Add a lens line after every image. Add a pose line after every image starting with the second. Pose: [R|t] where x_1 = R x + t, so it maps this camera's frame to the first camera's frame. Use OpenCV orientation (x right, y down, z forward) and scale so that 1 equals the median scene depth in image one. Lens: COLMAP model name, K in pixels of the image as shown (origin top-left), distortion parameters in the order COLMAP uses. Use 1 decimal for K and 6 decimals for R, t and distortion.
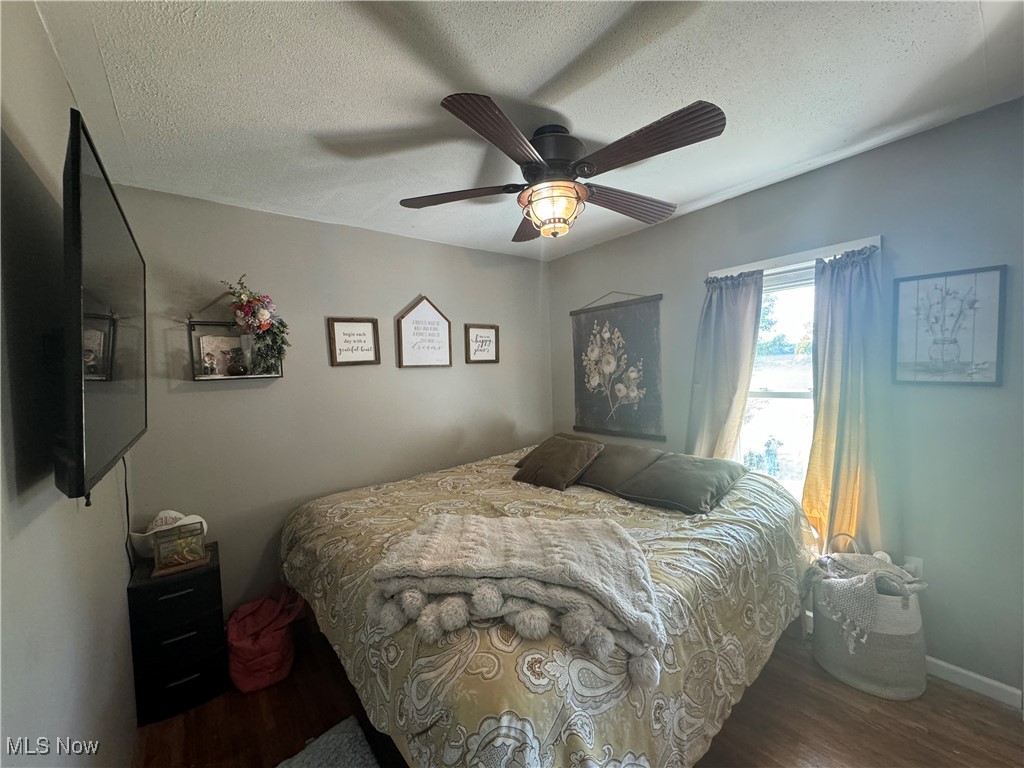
lens RADIAL K [[407.9, 0, 511.0], [0, 407.9, 384.6], [0, 0, 1]] dist [-0.001723, -0.000088]
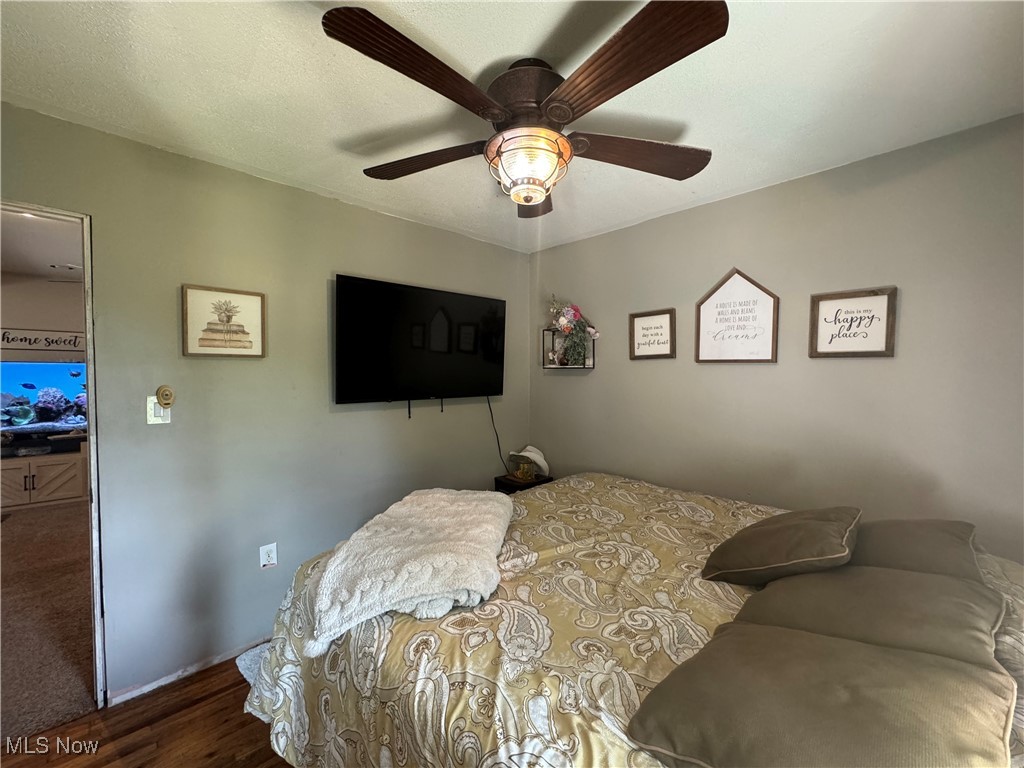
lens RADIAL K [[407.9, 0, 511.0], [0, 407.9, 384.6], [0, 0, 1]] dist [-0.001723, -0.000088]
pose [[0.087657, 0.074173, -0.993385, 0.550014], [-0.046568, 0.996439, 0.070292, -0.037251], [0.995062, 0.040099, 0.090799, 0.542411]]
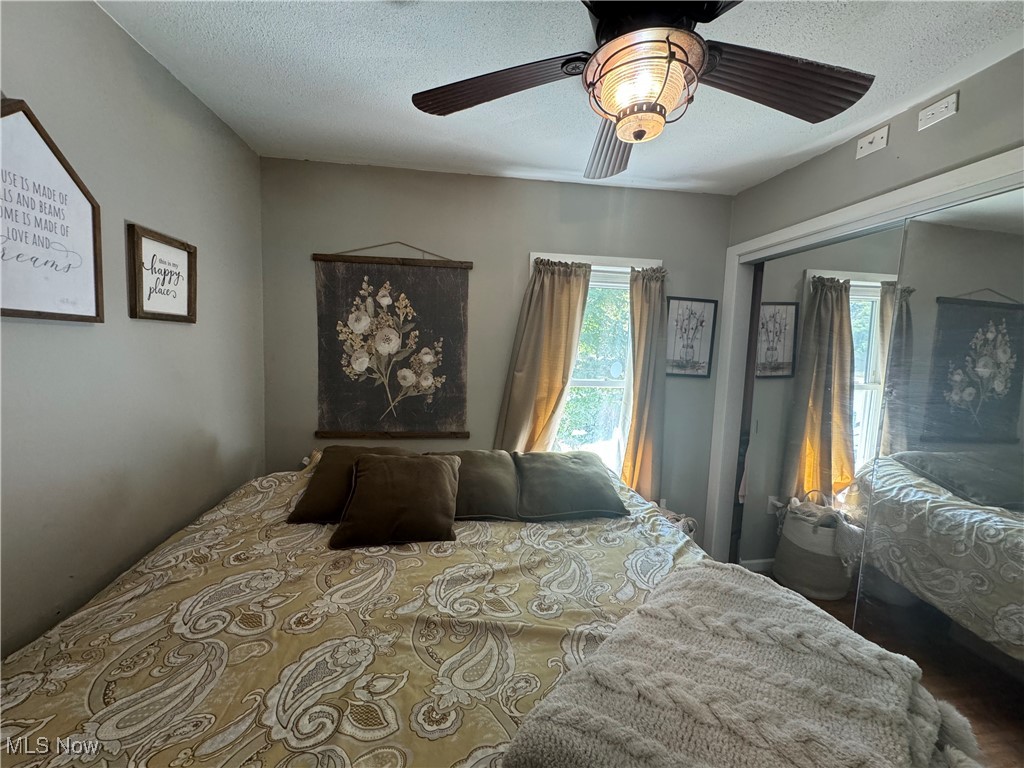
lens RADIAL K [[407.9, 0, 511.0], [0, 407.9, 384.6], [0, 0, 1]] dist [-0.001723, -0.000088]
pose [[0.506890, -0.024365, 0.861666, -0.312497], [-0.023410, 0.998843, 0.042016, -0.010599], [-0.861693, -0.041469, 0.505733, 0.502940]]
